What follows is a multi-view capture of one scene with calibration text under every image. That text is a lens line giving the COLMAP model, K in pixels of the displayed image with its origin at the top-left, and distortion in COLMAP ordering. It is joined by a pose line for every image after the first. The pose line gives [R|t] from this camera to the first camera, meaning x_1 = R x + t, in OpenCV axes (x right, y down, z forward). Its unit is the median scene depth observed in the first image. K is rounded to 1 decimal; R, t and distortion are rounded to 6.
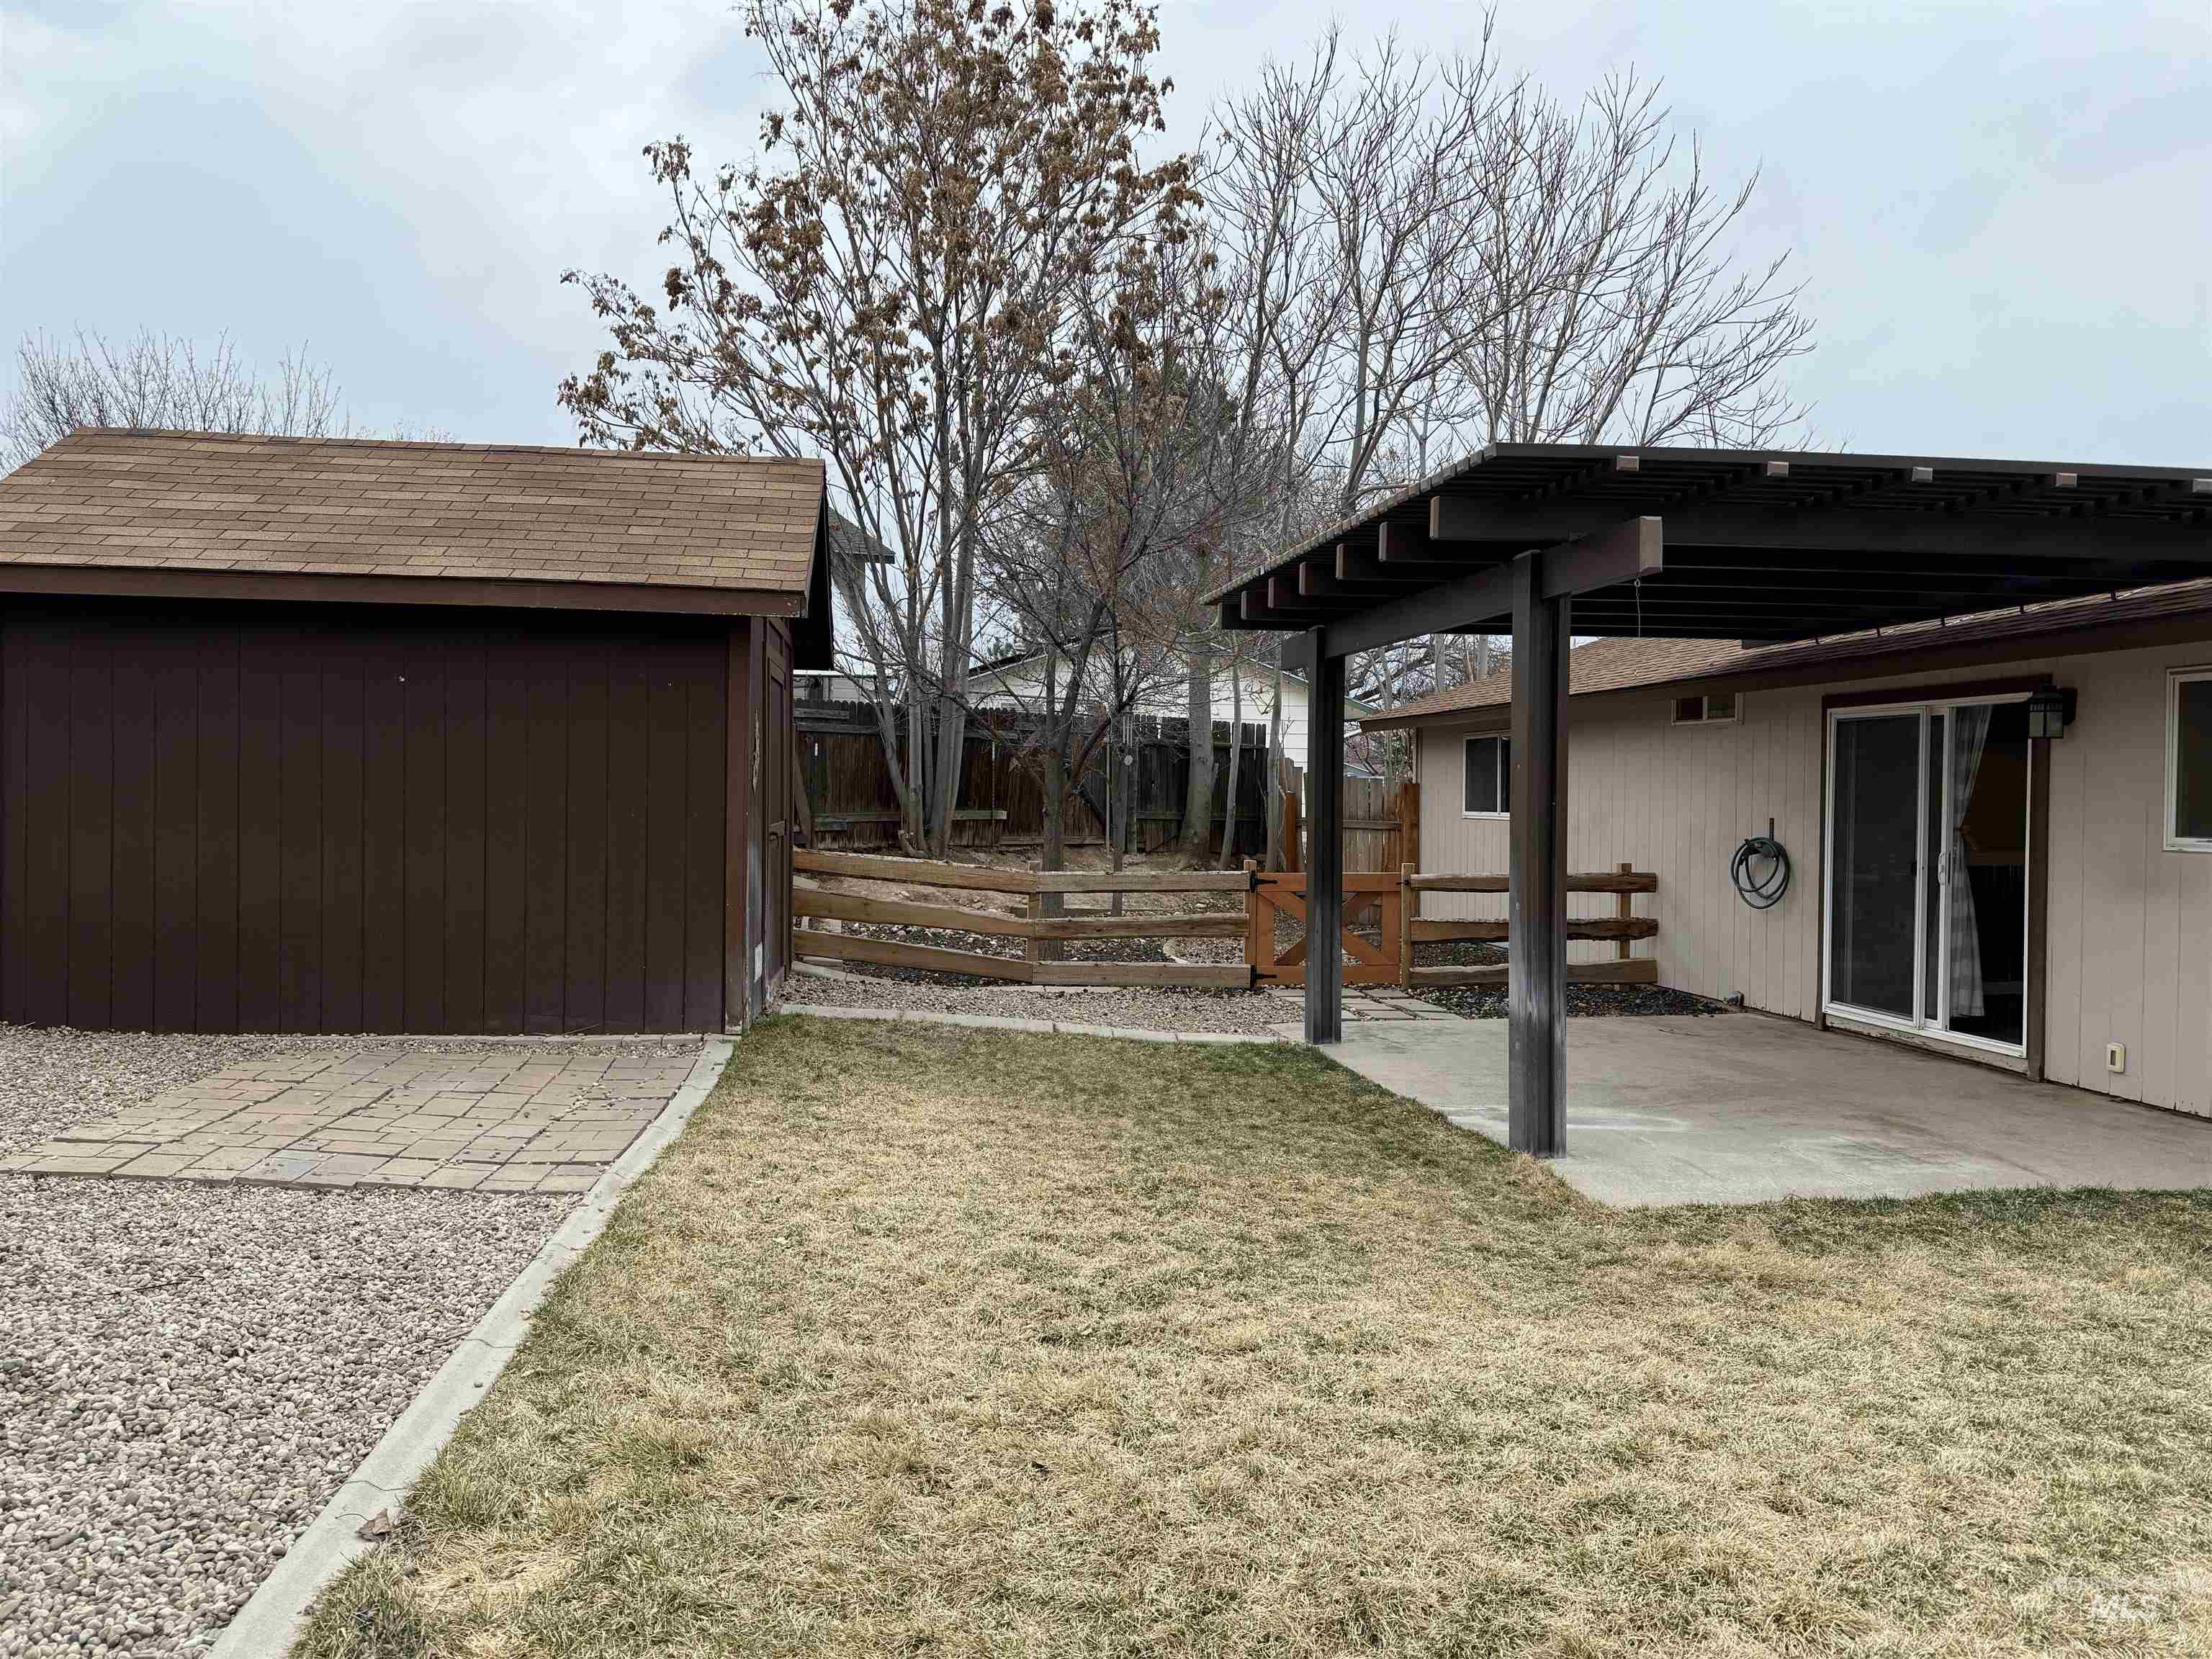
lens RADIAL K [[1547.7, 0, 1104.8], [0, 1547.7, 829.1], [0, 0, 1]] dist [0.012796, -0.026619]
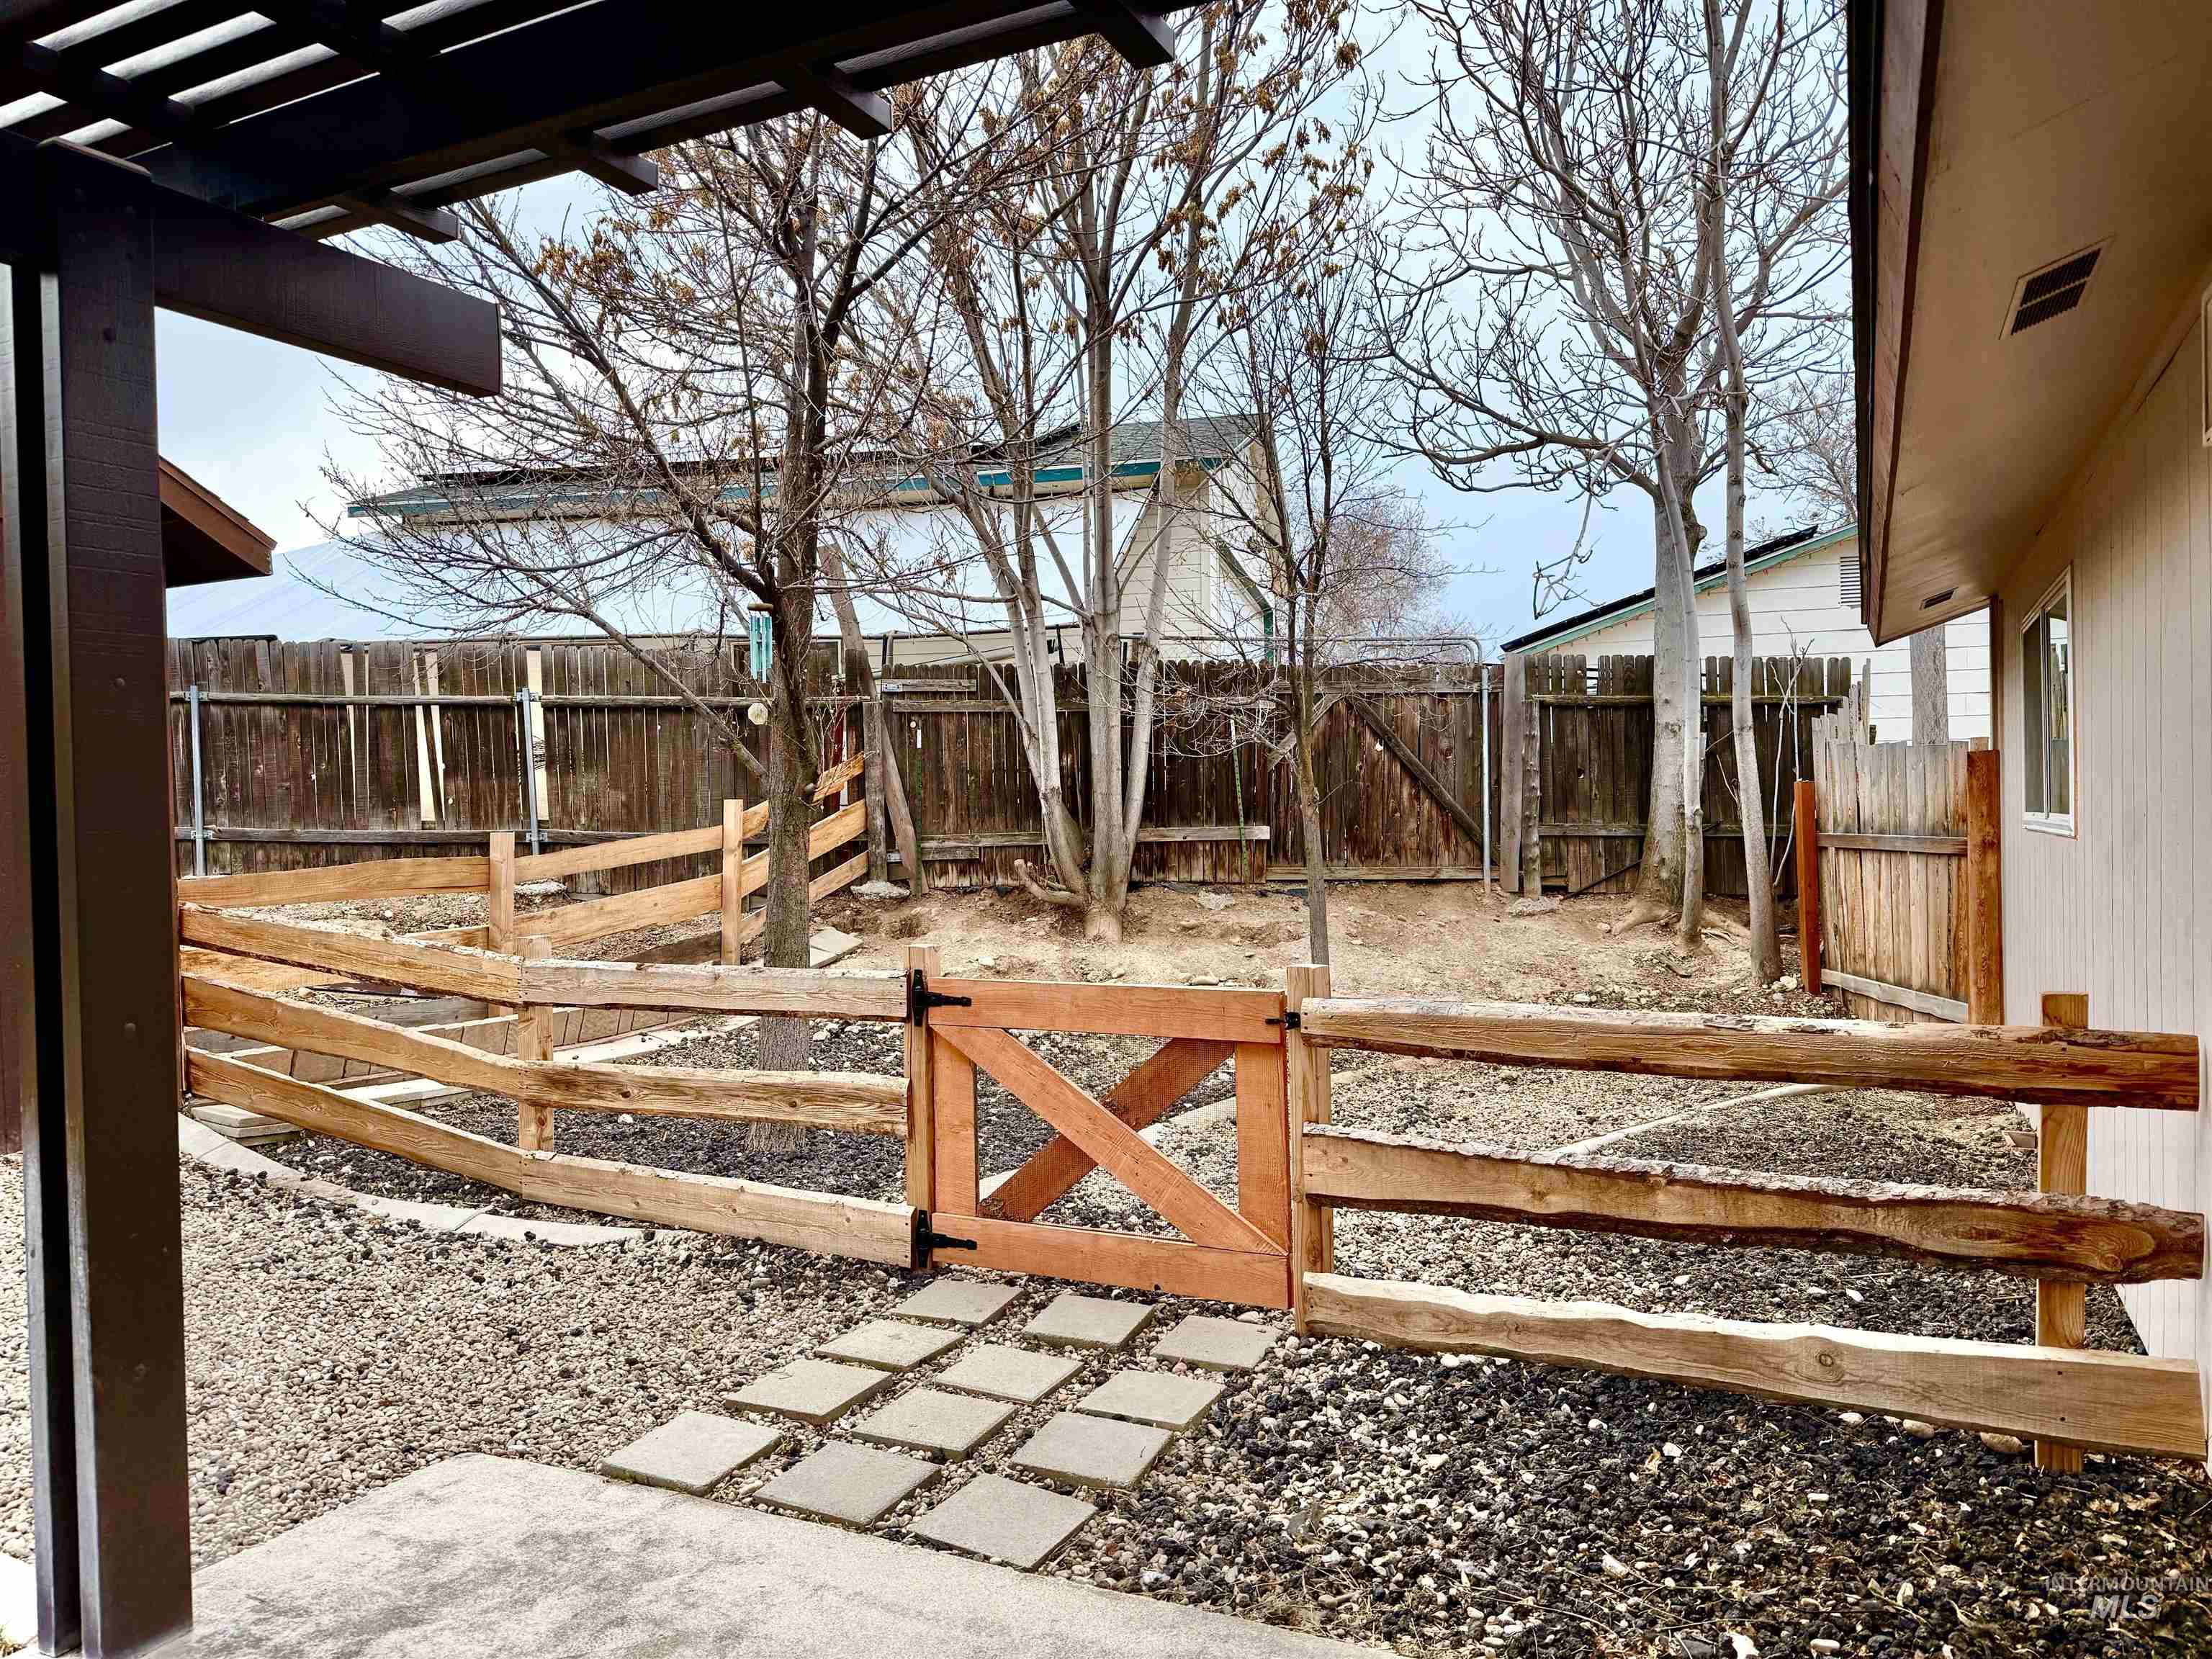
lens RADIAL K [[1547.7, 0, 1101.5], [0, 1547.7, 834.6], [0, 0, 1]] dist [0.012796, -0.026619]
pose [[0.821831, -0.010684, -0.569632, 0.162095], [0.005564, 0.999927, -0.010729, -0.001476], [0.569705, 0.005648, 0.821830, 0.315994]]
